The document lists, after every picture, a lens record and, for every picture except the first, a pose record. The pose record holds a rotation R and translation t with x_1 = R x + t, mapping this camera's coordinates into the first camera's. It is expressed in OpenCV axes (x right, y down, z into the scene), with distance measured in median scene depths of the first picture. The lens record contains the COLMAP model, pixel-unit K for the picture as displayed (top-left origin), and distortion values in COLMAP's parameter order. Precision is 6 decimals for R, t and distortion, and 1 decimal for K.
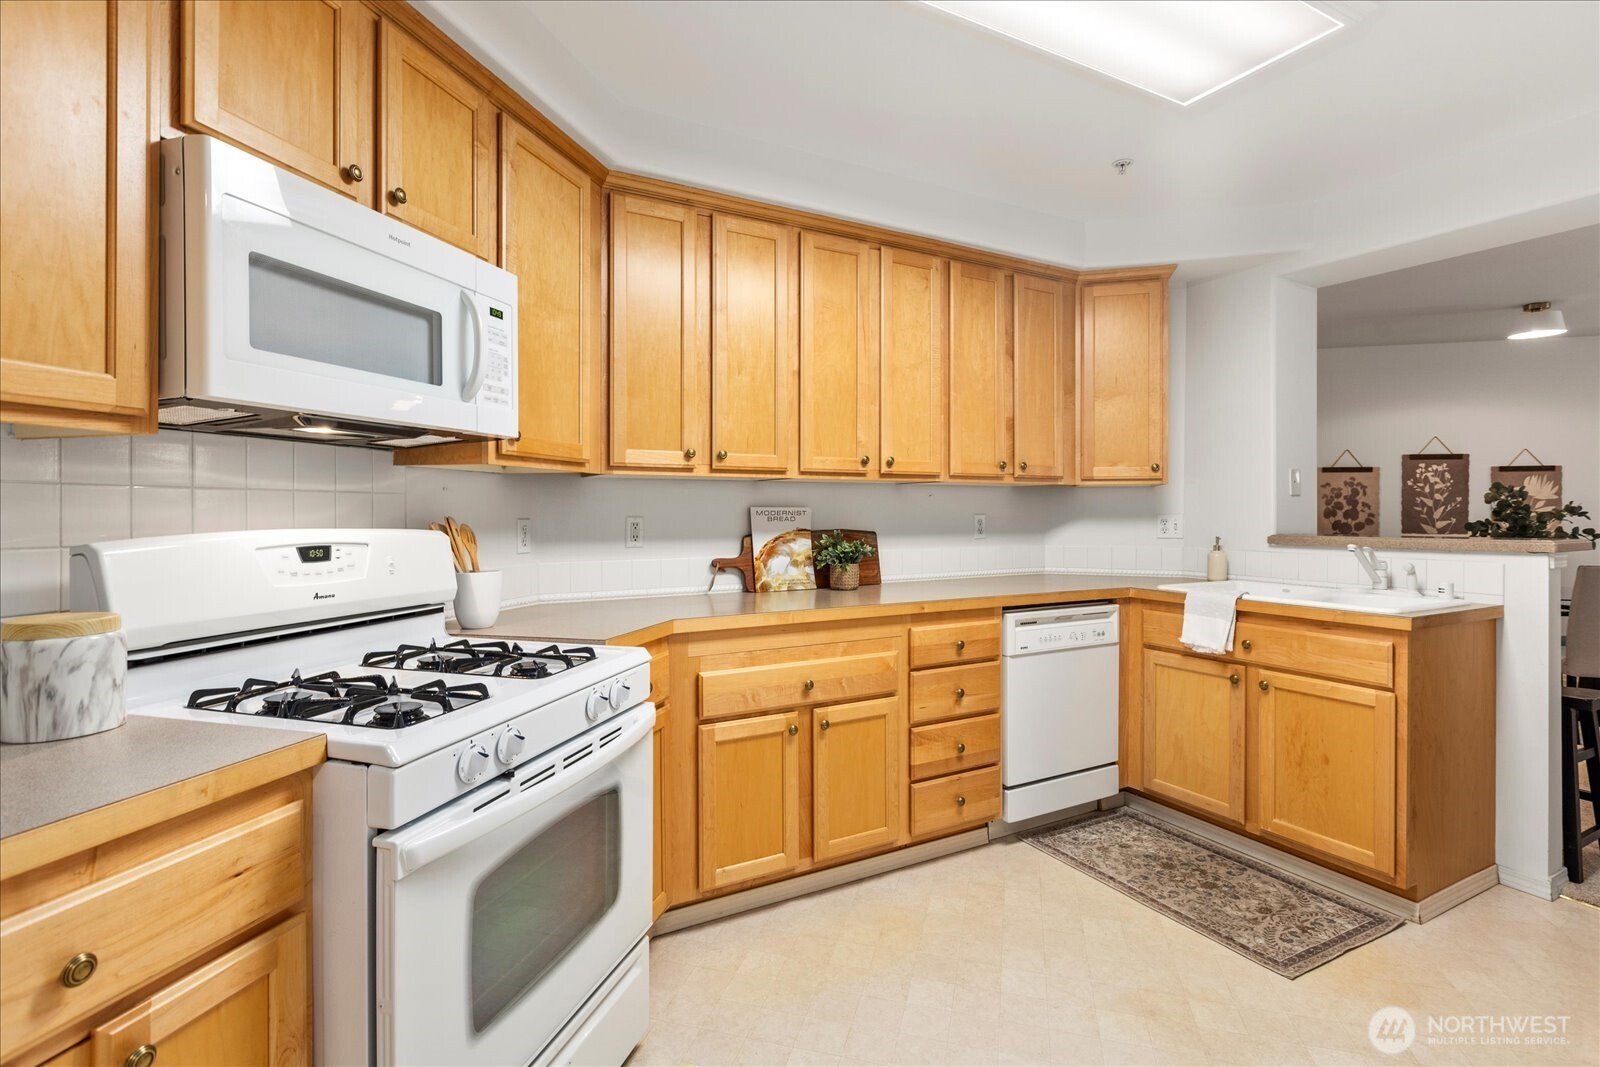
lens RADIAL K [[771.3, 0, 805.8], [0, 771.3, 510.2], [0, 0, 1]] dist [-0.002663, -0.001437]
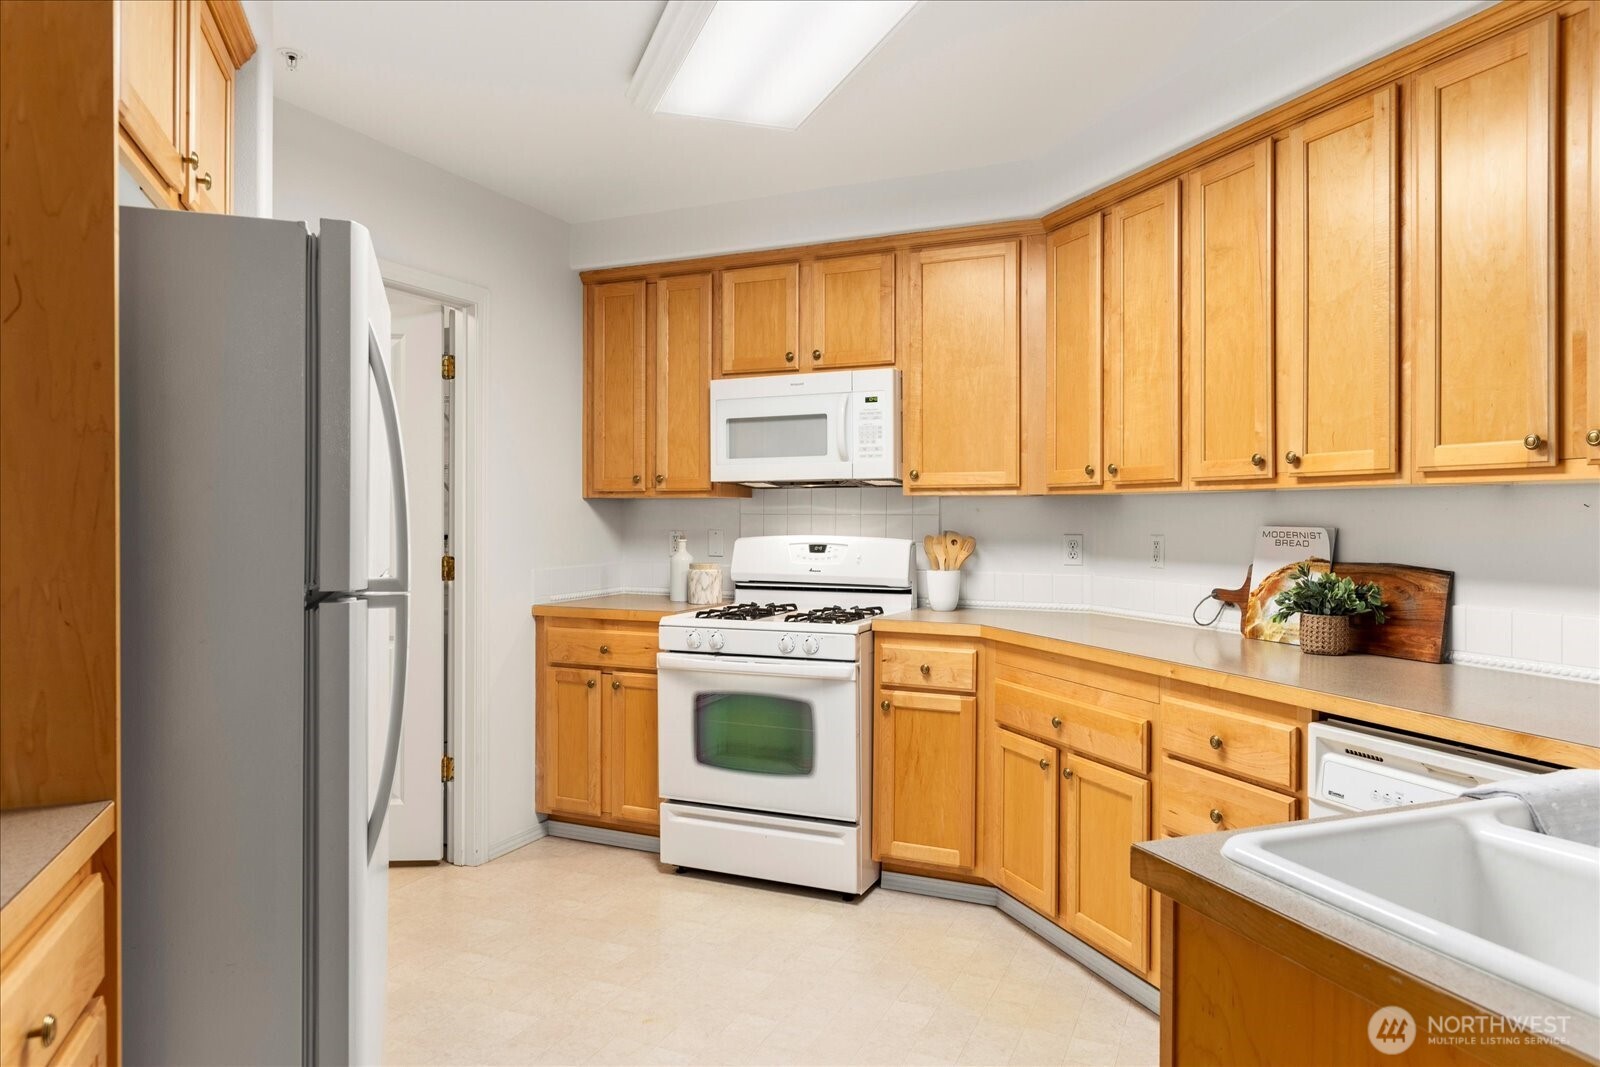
lens RADIAL K [[1070.9, 0, 807.1], [0, 1070.9, 505.6], [0, 0, 1]] dist [-0.003555, -0.003994]
pose [[-0.158126, -0.005850, -0.987402, 2.083876], [-0.000253, 0.999983, -0.005884, -0.036018], [0.987419, -0.000681, -0.158125, 1.452565]]
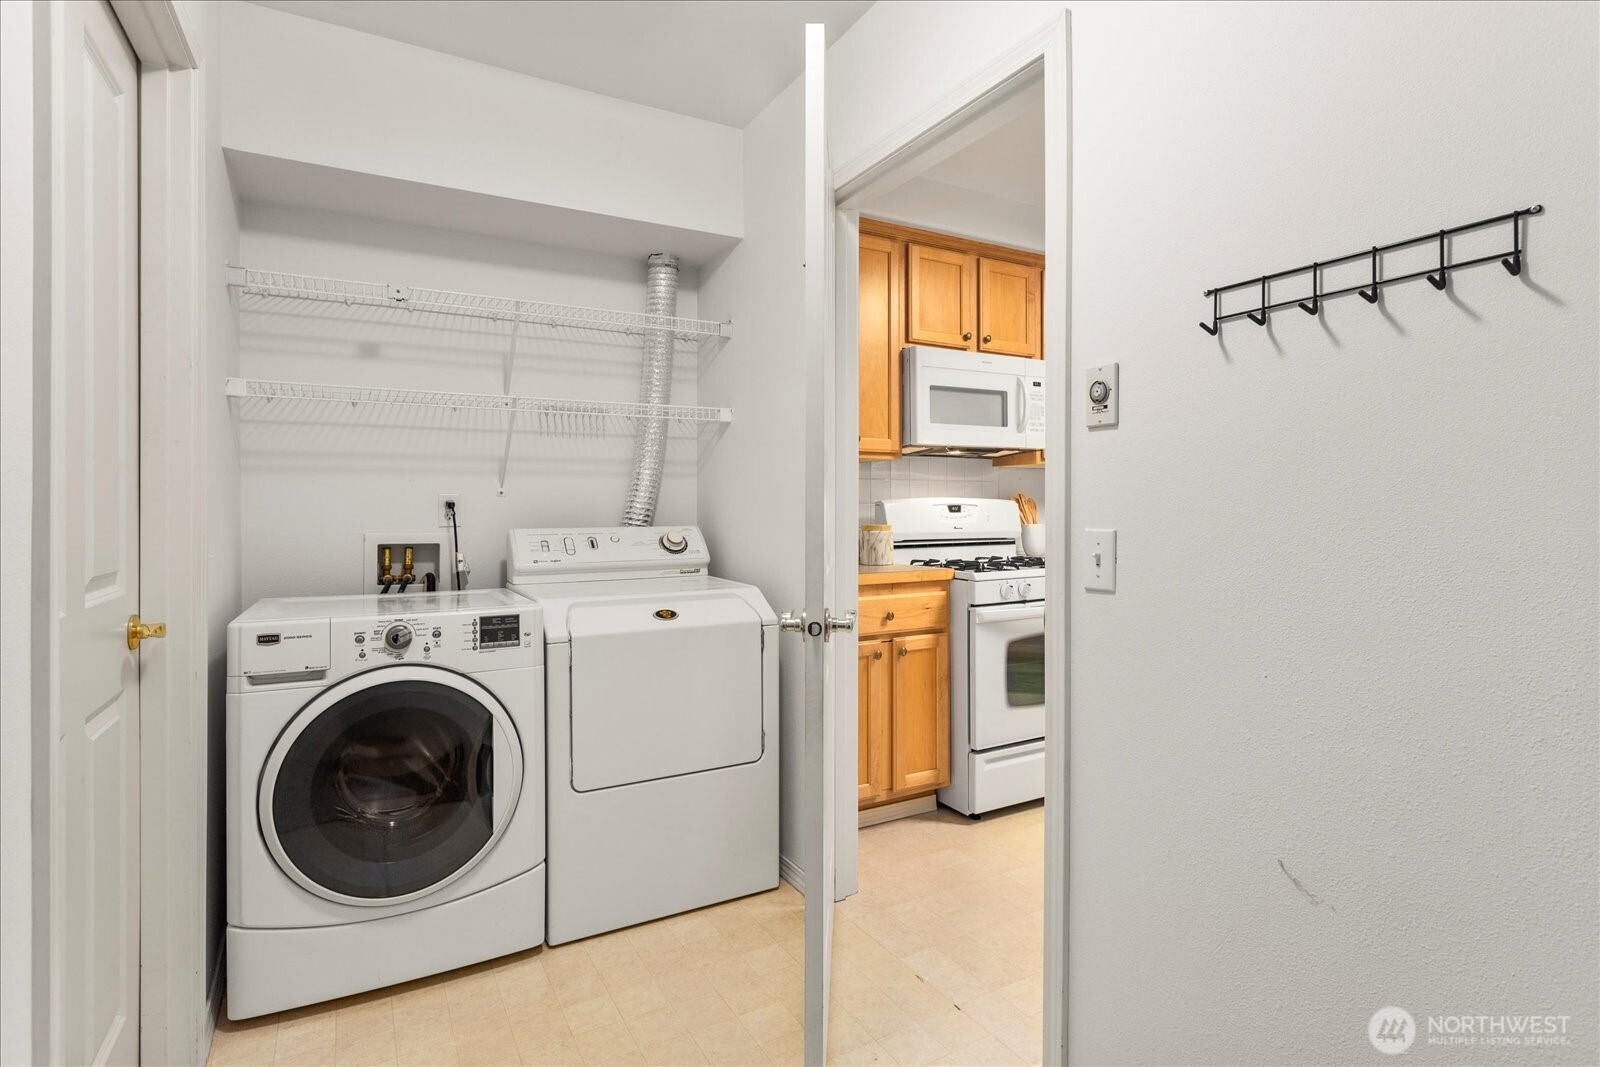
lens RADIAL K [[822.8, 0, 801.4], [0, 822.8, 510.4], [0, 0, 1]] dist [-0.000434, -0.000263]
pose [[0.713538, -0.000567, -0.700616, 0.715947], [0.002834, 0.999994, 0.002077, 0.057594], [0.700611, -0.003468, 0.713535, -1.009262]]
